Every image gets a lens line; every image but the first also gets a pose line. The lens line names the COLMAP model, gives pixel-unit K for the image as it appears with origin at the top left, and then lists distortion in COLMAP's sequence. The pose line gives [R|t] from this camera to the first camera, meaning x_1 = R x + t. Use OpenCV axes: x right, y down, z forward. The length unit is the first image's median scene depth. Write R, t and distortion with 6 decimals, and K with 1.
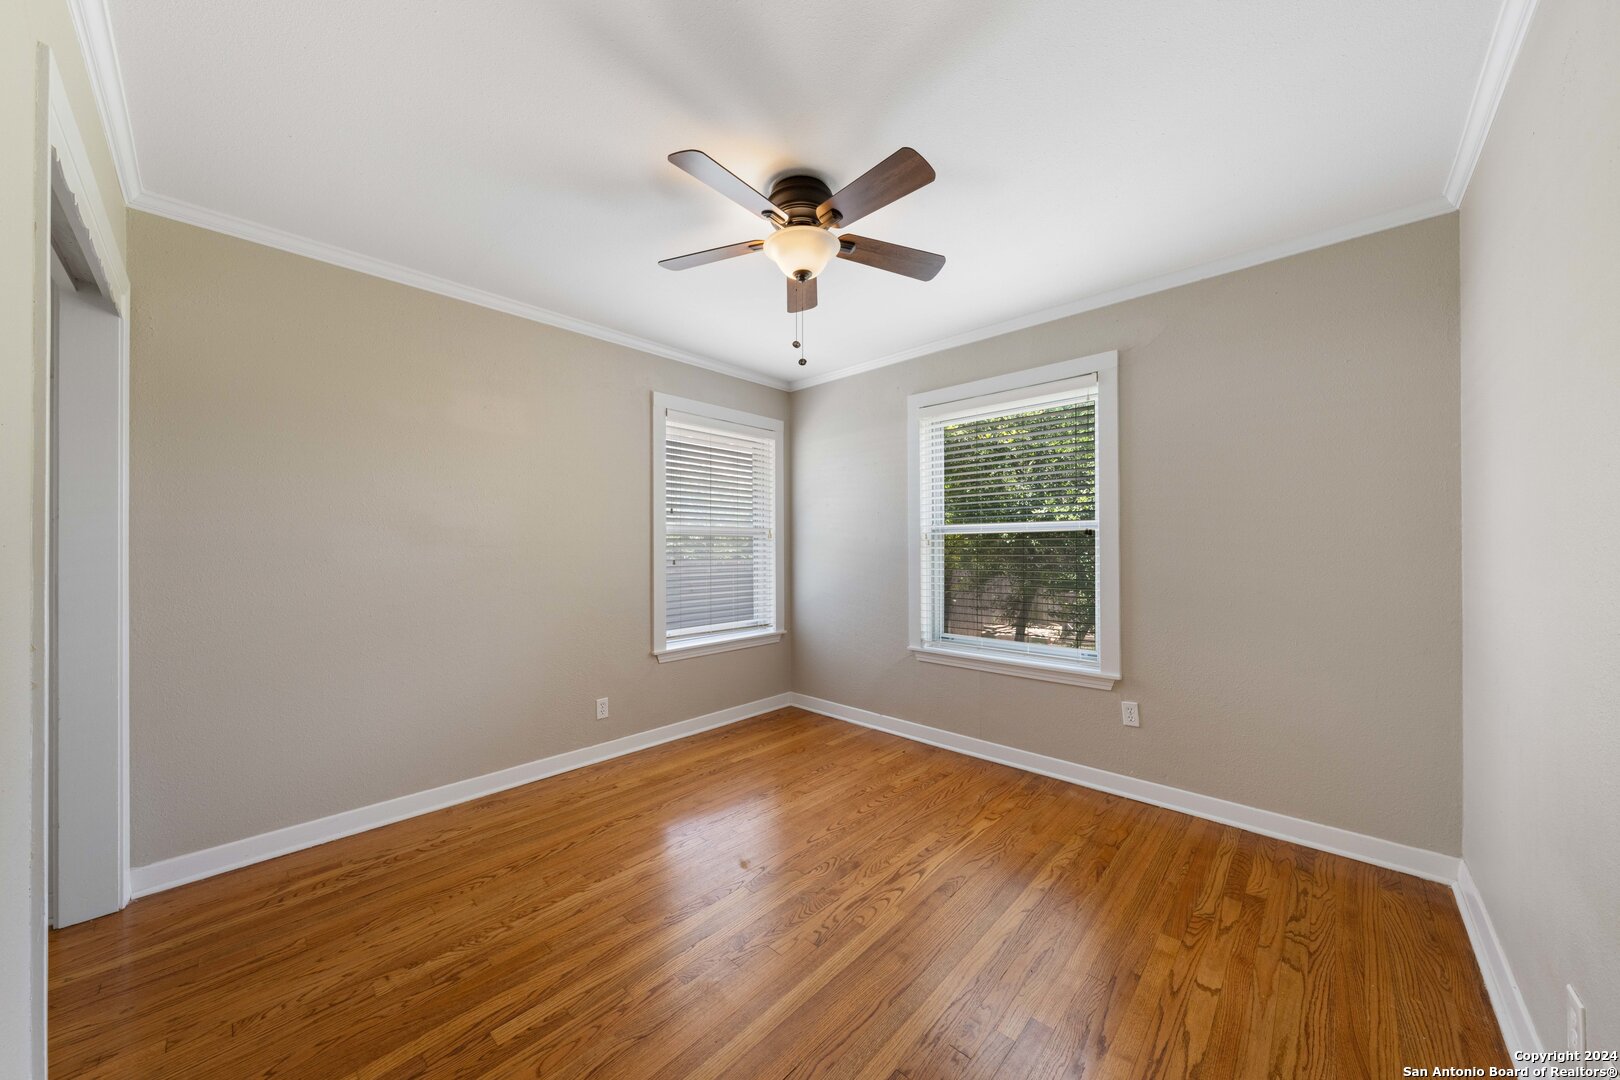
lens RADIAL K [[562.8, 0, 811.9], [0, 562.8, 543.5], [0, 0, 1]] dist [0.001825, 0.000066]
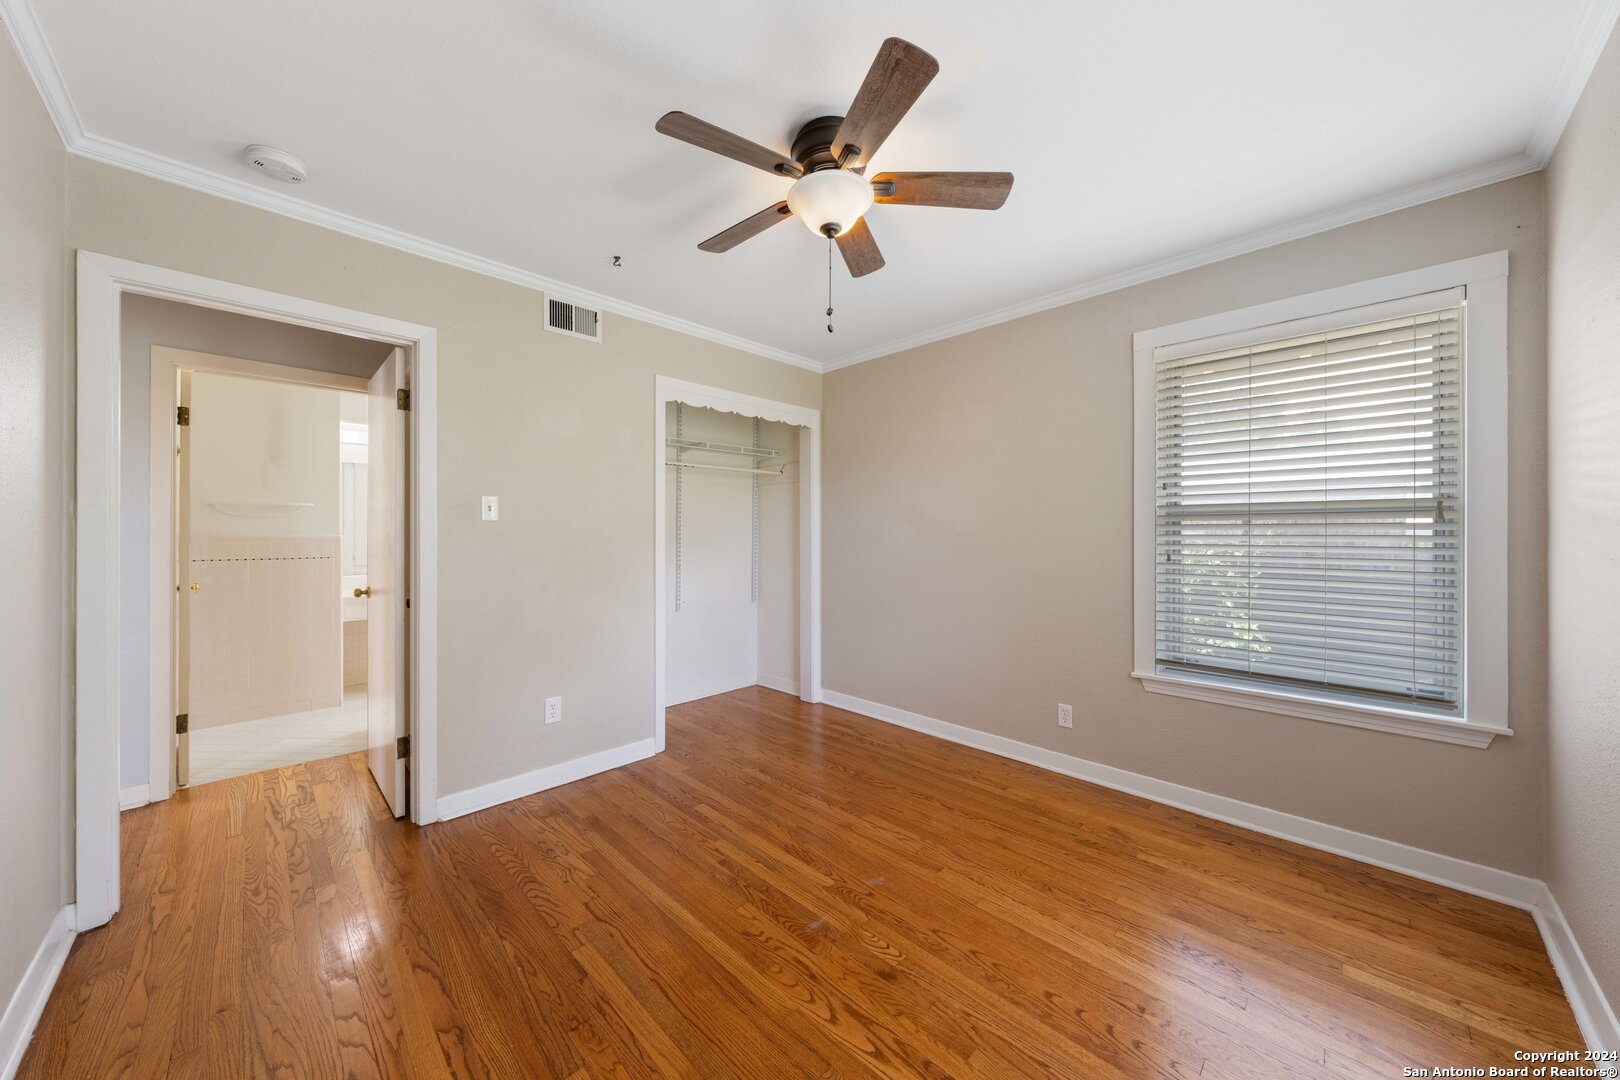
lens RADIAL K [[562.8, 0, 800.9], [0, 562.8, 533.4], [0, 0, 1]] dist [0.001825, 0.000066]
pose [[-0.045485, 0.002286, -0.998962, 0.679629], [0.006563, 0.999976, 0.001990, -0.003608], [0.998943, -0.006466, -0.045499, 0.775503]]
